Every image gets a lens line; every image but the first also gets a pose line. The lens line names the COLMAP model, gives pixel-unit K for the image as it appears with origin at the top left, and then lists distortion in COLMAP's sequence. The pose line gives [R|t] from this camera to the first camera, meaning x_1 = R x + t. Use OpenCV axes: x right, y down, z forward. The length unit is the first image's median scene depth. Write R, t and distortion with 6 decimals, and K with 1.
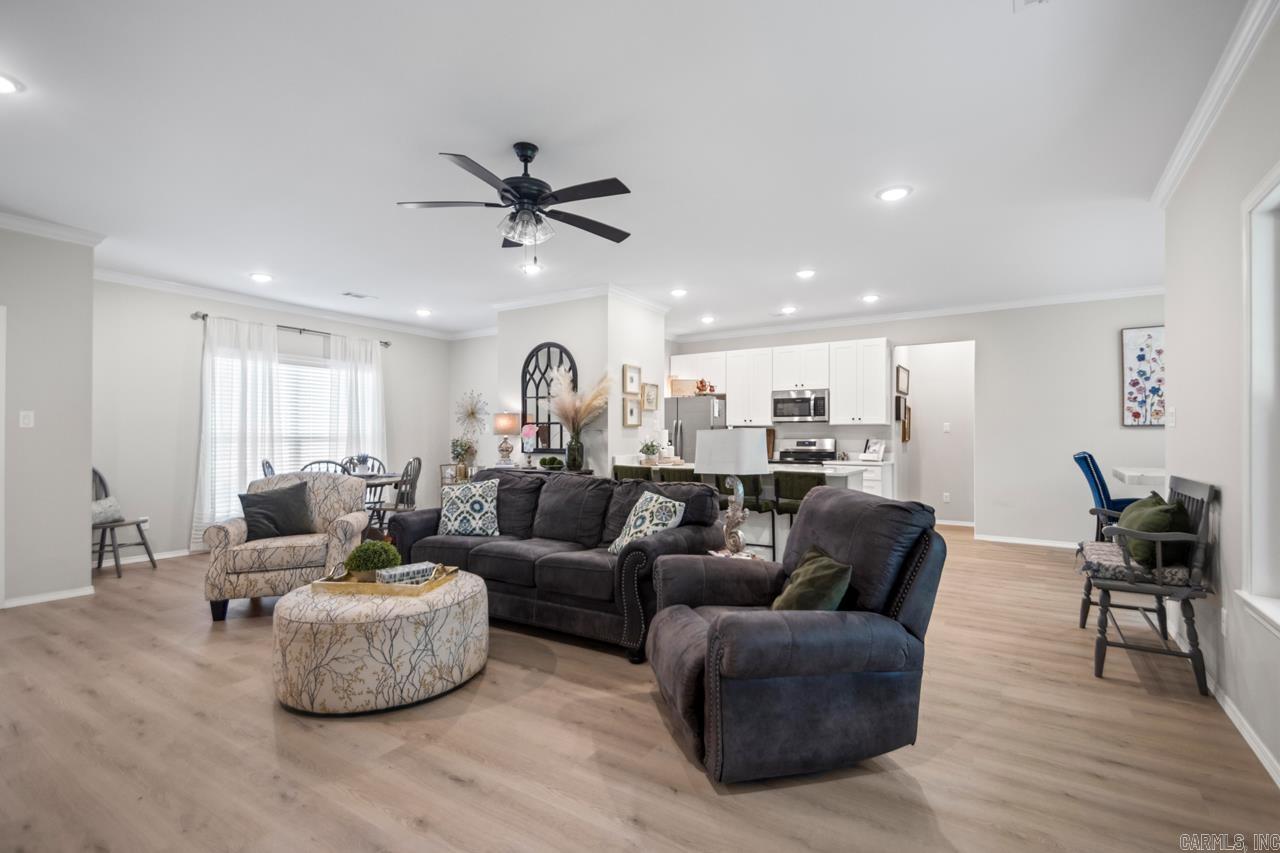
lens RADIAL K [[592.3, 0, 642.1], [0, 592.3, 433.4], [0, 0, 1]] dist [0.024358, -0.000059]
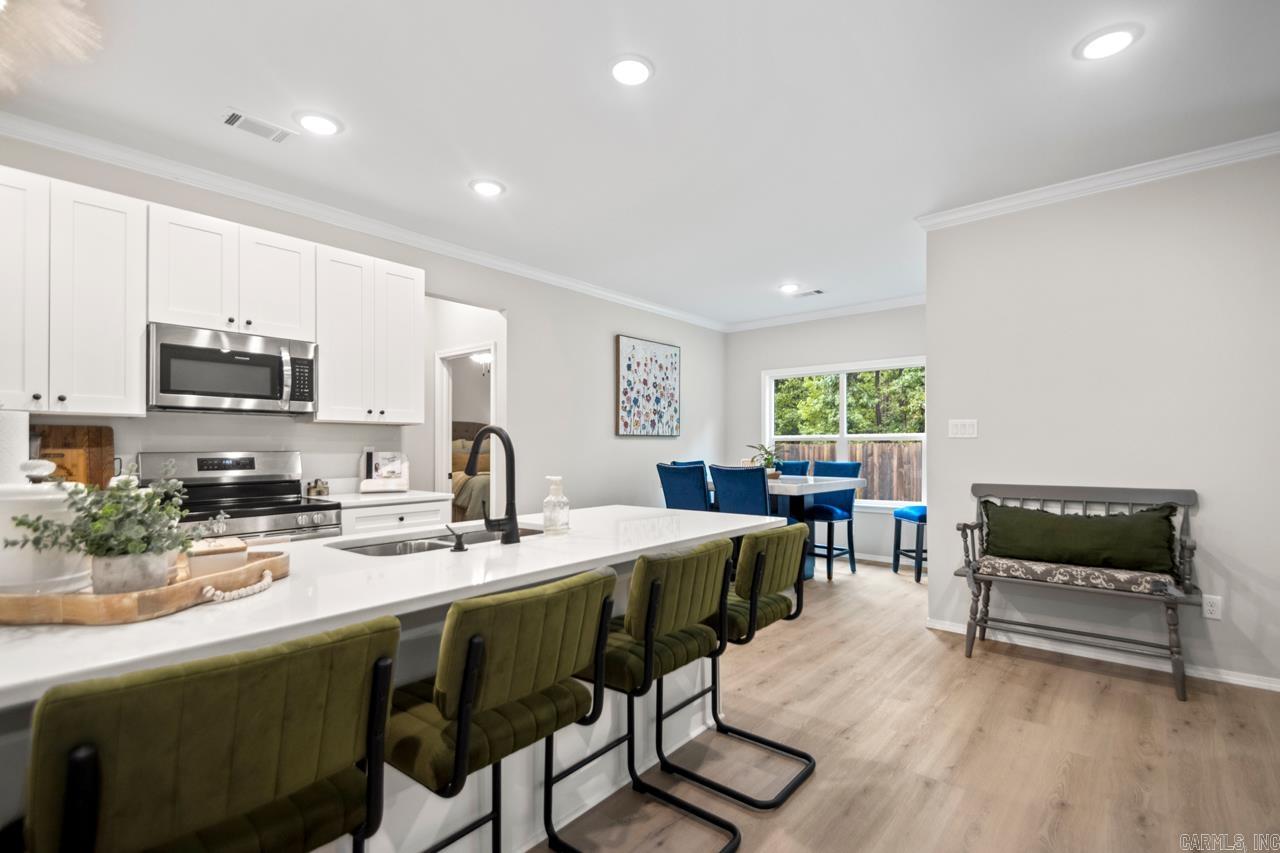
lens RADIAL K [[592.3, 0, 660.4], [0, 592.3, 445.4], [0, 0, 1]] dist [0.024358, -0.000059]
pose [[0.122396, 0.002092, 0.992479, -0.114030], [-0.002577, 0.999995, -0.001790, 0.004318], [-0.992478, -0.002339, 0.122400, 0.679428]]
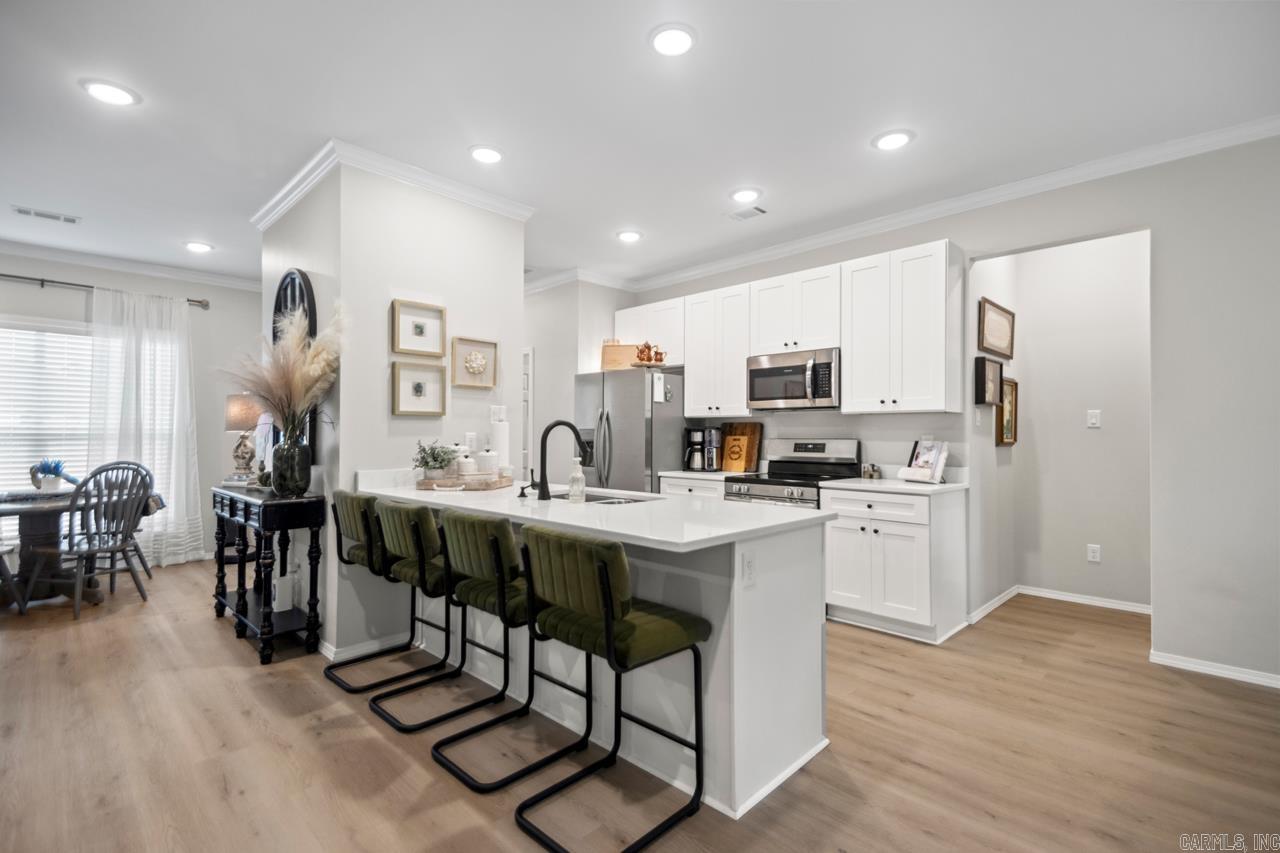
lens RADIAL K [[592.3, 0, 645.3], [0, 592.3, 432.2], [0, 0, 1]] dist [0.024358, -0.000059]
pose [[0.976435, 0.001795, -0.215806, 0.258615], [-0.001592, 0.999998, 0.001112, 0.002227], [0.215808, -0.000742, 0.976436, 0.431822]]
